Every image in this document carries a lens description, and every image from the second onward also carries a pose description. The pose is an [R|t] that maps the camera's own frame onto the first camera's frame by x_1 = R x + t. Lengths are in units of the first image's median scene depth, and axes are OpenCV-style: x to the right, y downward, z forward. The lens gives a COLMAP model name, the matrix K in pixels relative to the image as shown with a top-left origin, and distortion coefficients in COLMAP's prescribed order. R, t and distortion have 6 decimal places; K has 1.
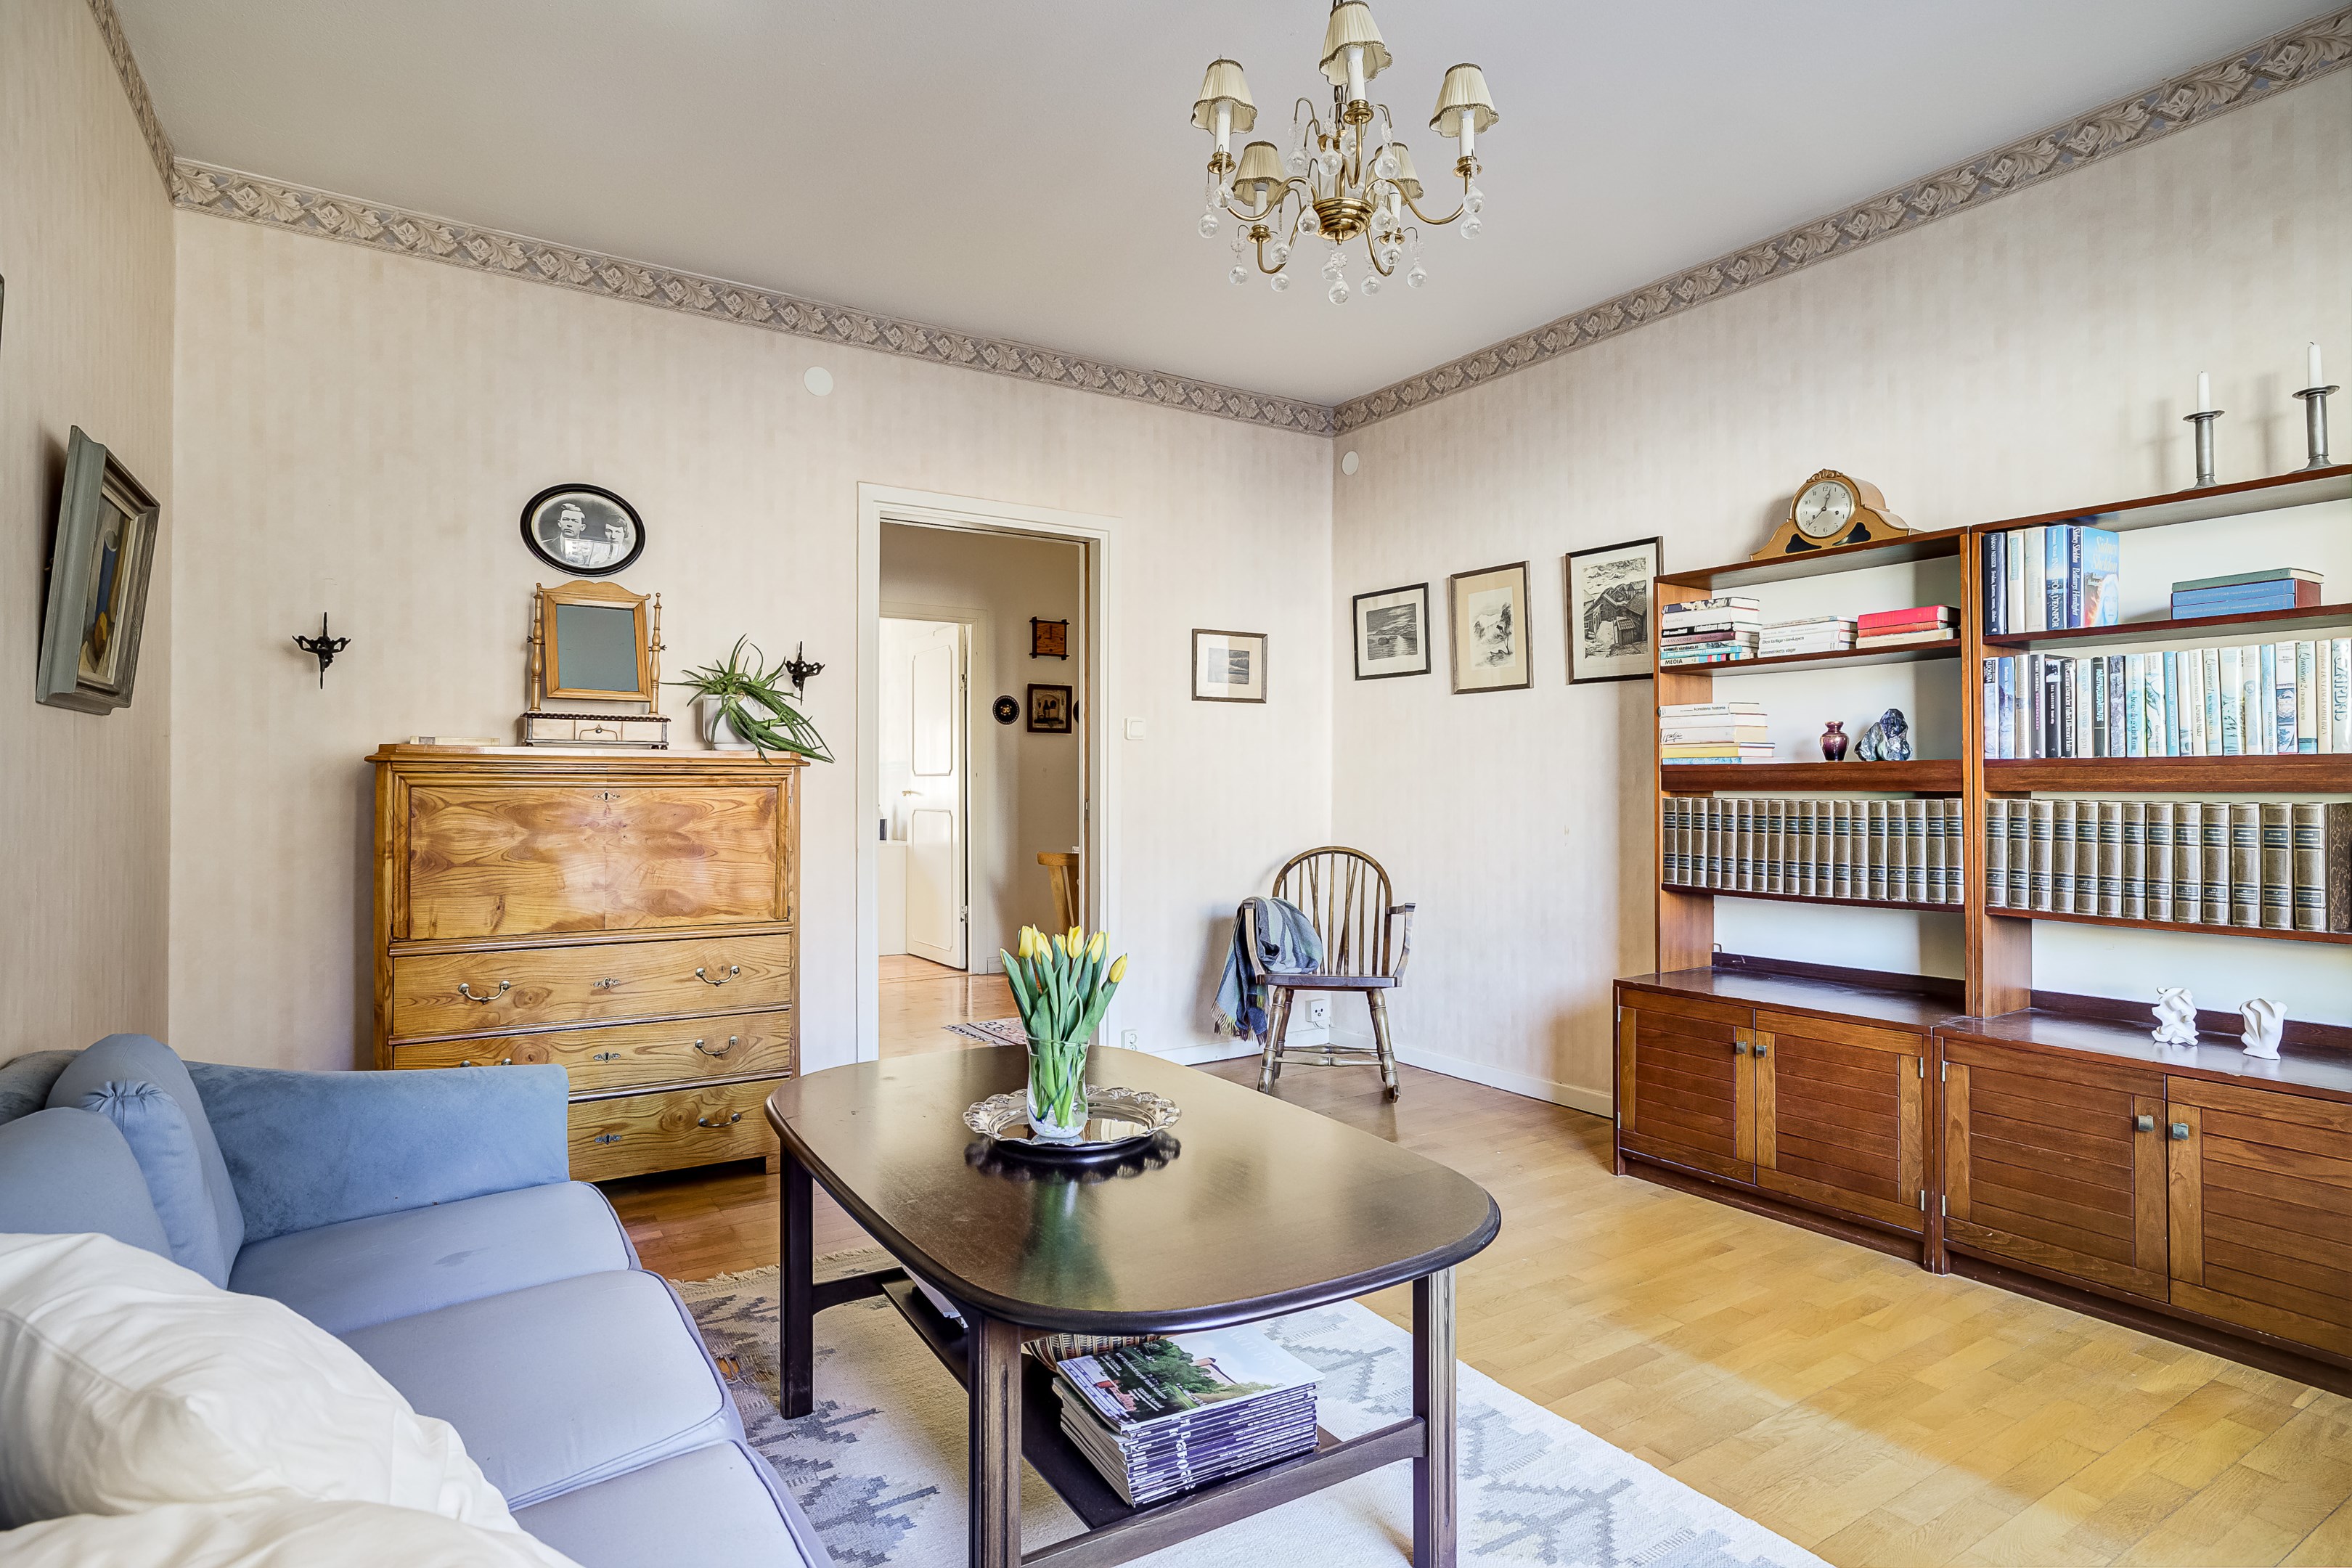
lens RADIAL K [[1299.5, 0, 1178.0], [0, 1299.5, 777.3], [0, 0, 1]] dist [-0.039116, 0.001531]
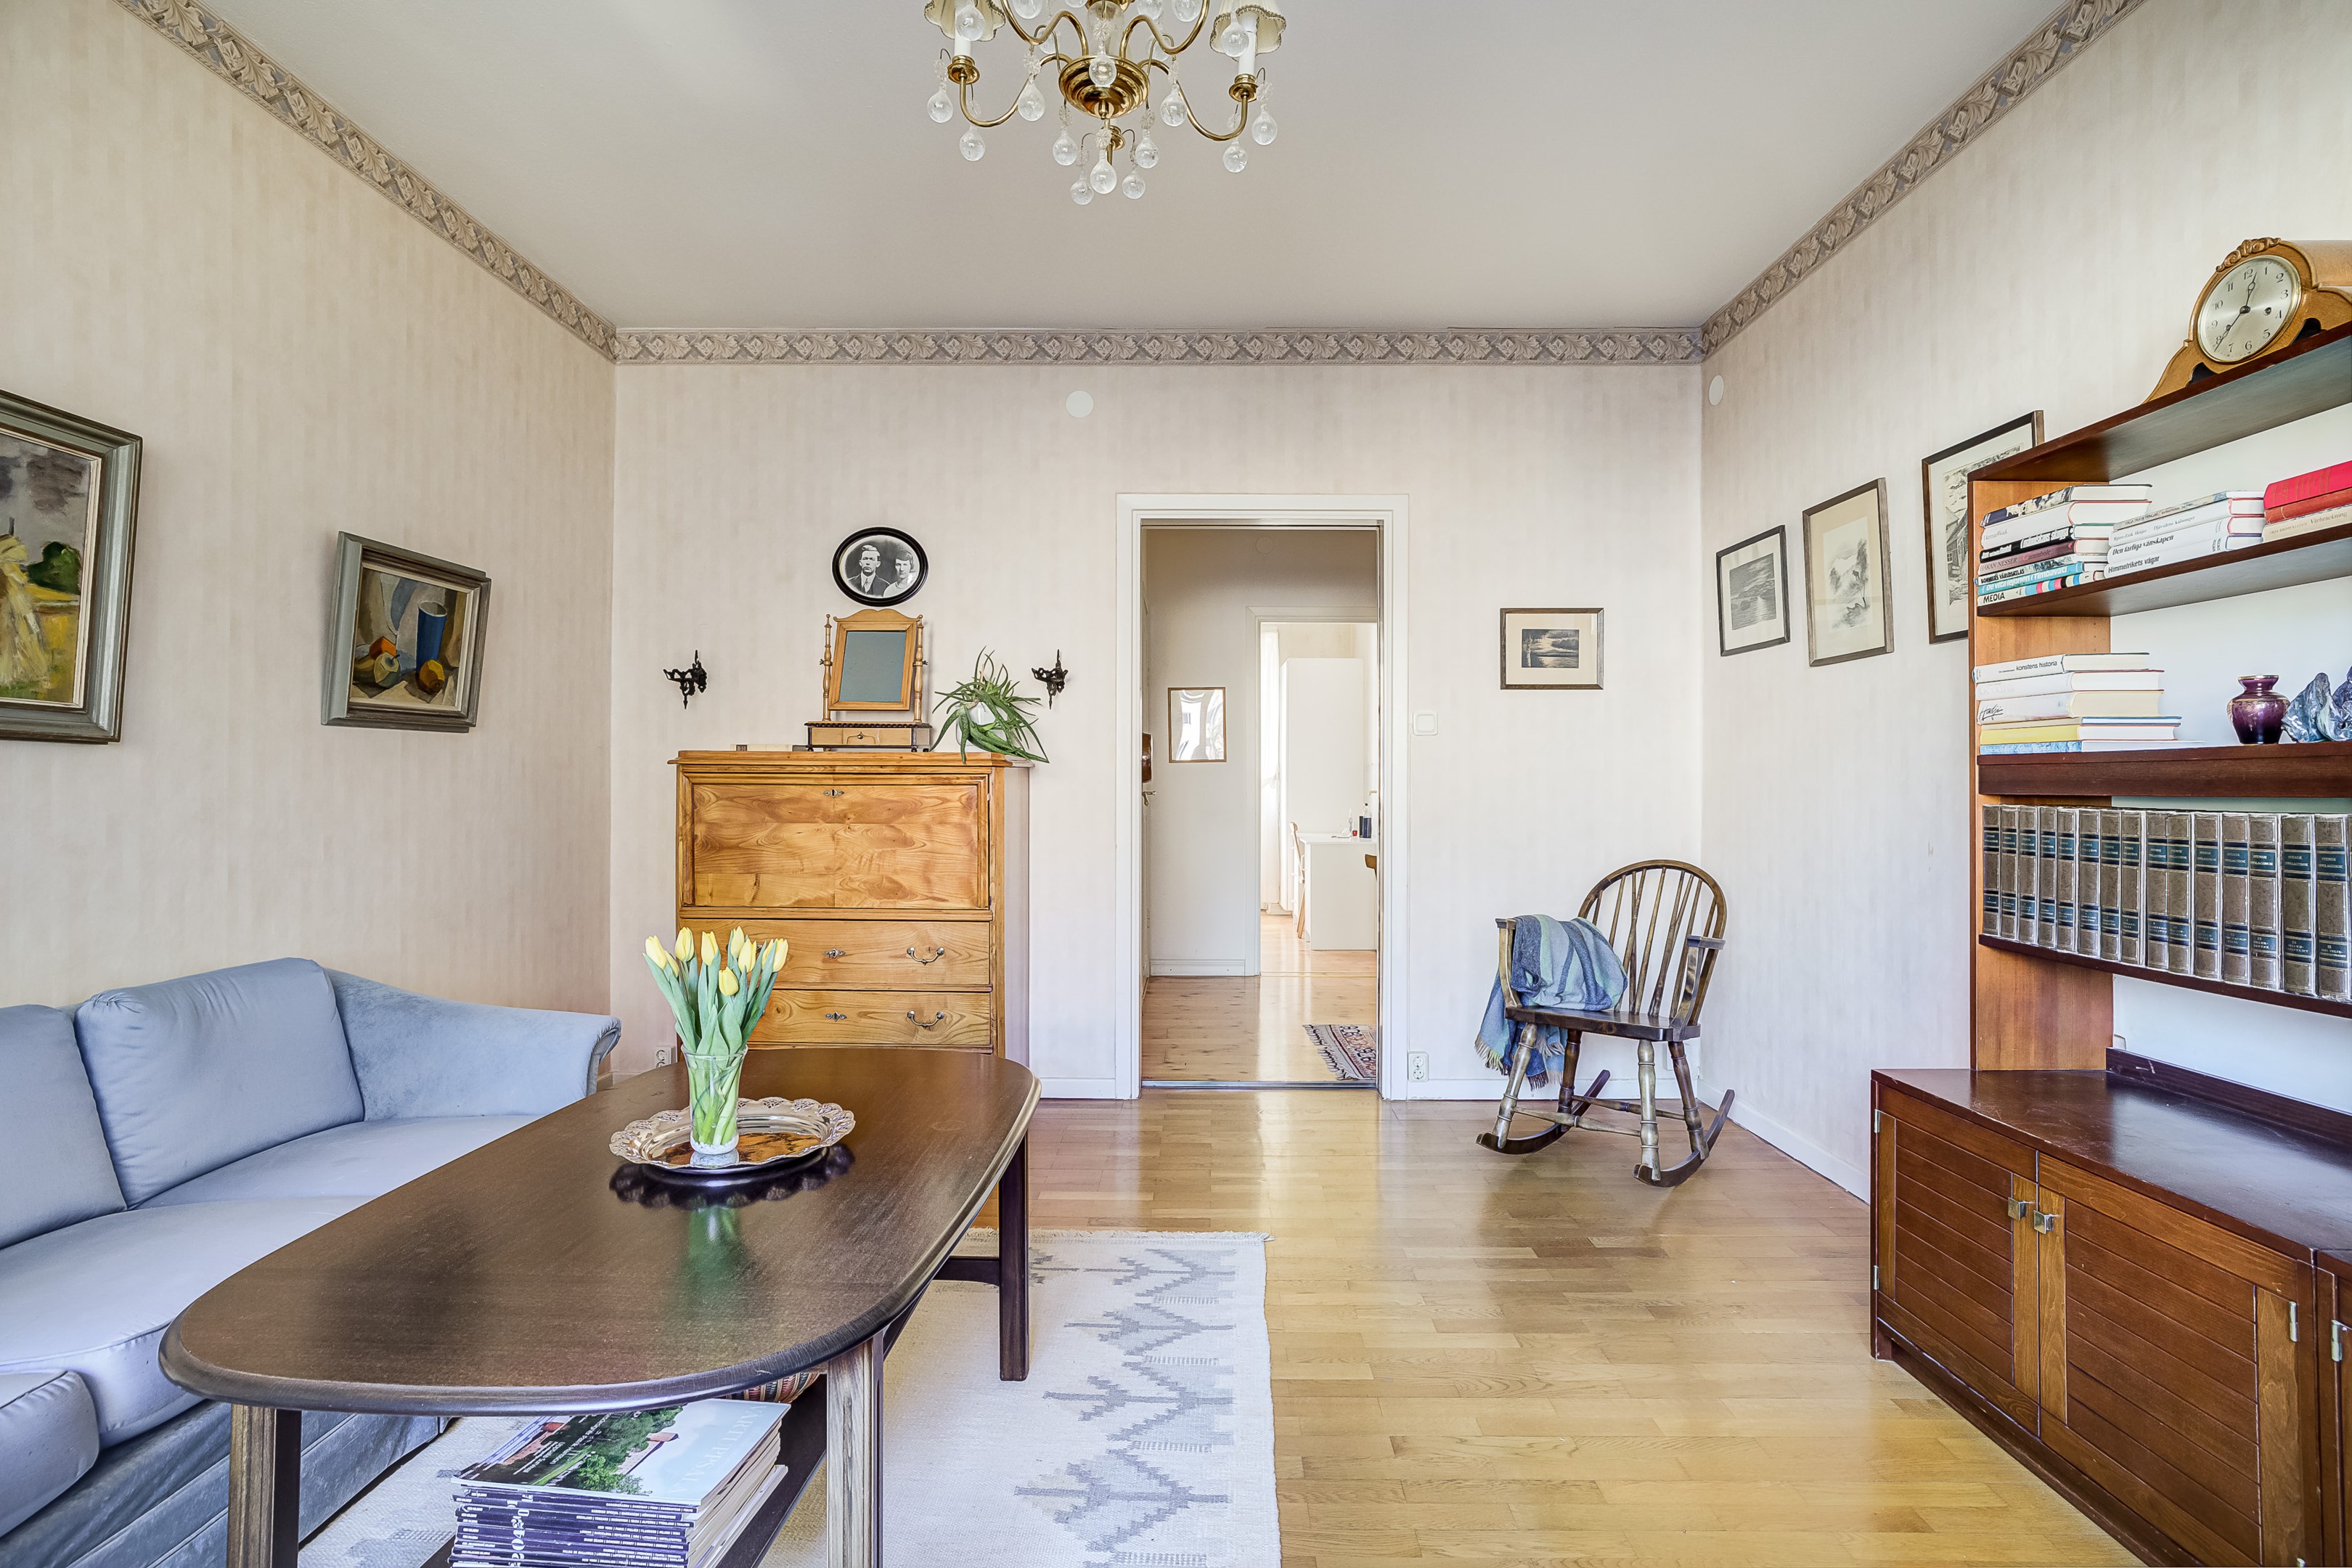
lens RADIAL K [[1180.8, 0, 1160.8], [0, 1180.8, 783.6], [0, 0, 1]] dist [-0.038493, 0.011673]
pose [[0.816193, 0.001550, -0.577778, 0.373005], [0.000978, 0.999991, 0.004065, 0.001929], [0.577779, -0.003882, 0.816184, 0.272313]]
